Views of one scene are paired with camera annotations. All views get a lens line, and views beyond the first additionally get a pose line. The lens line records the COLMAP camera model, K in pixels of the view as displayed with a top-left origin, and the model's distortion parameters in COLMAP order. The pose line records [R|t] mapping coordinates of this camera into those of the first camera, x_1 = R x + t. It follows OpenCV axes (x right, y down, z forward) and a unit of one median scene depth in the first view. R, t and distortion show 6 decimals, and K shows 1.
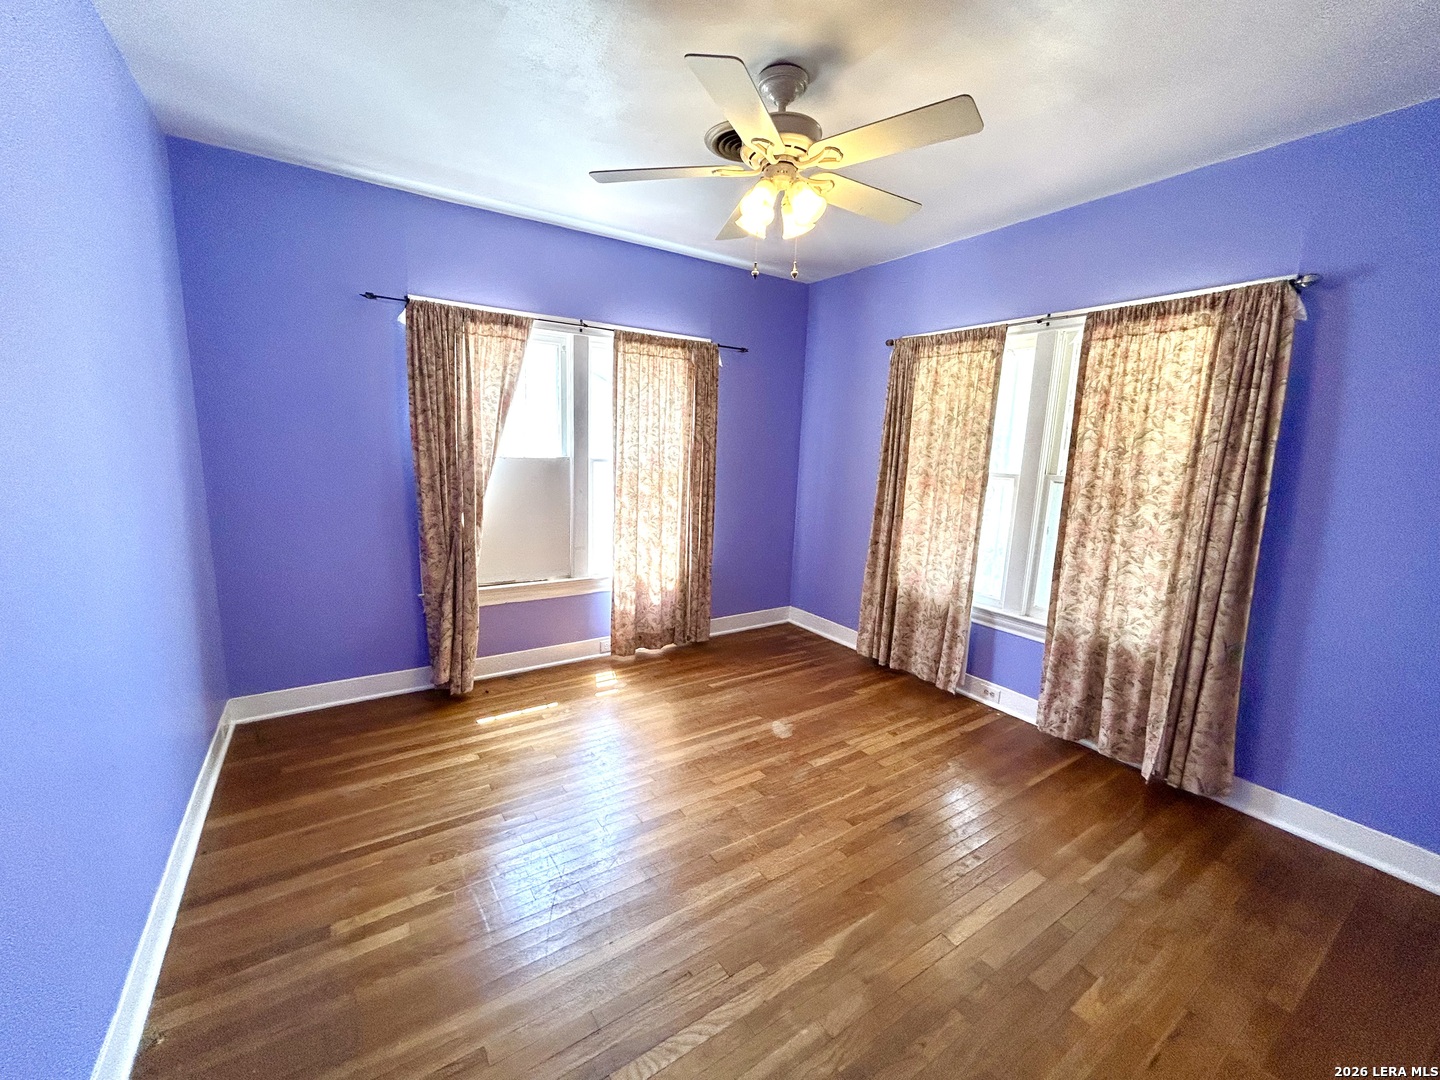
lens RADIAL K [[584.0, 0, 719.6], [0, 584.0, 536.2], [0, 0, 1]] dist [-0.011032, 0.000078]
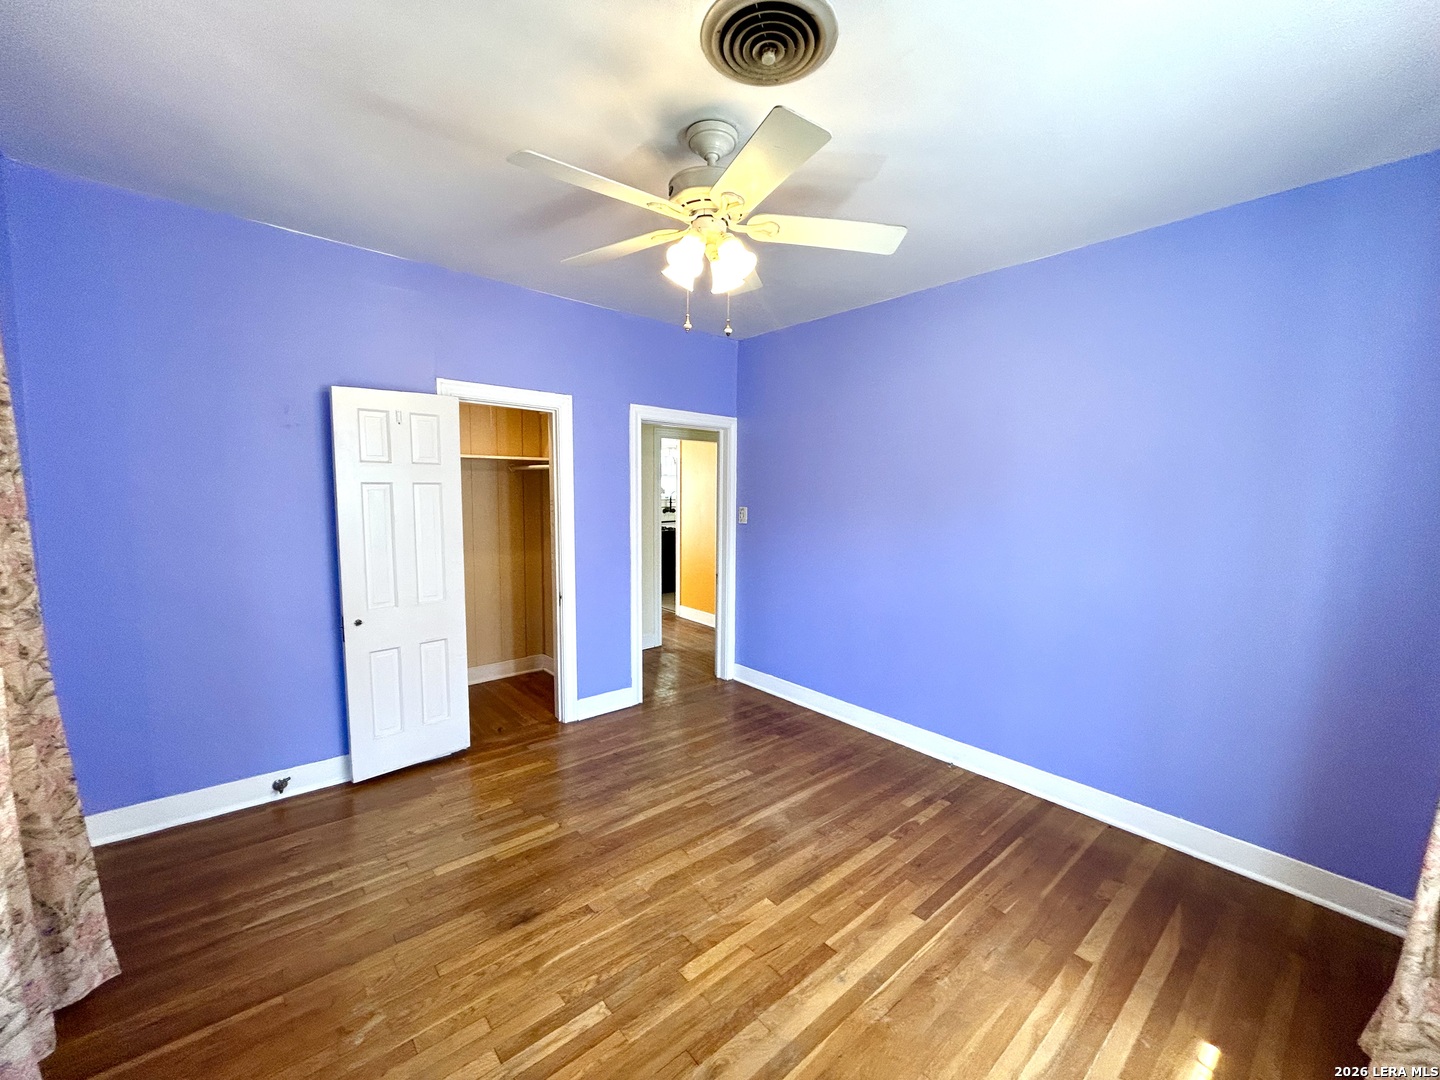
lens RADIAL K [[584.0, 0, 719.3], [0, 584.0, 541.6], [0, 0, 1]] dist [-0.011032, 0.000078]
pose [[-0.991158, -0.035221, -0.127929, 0.167563], [-0.067940, 0.962868, 0.261285, -0.332302], [0.113977, 0.267666, -0.956747, 1.843411]]
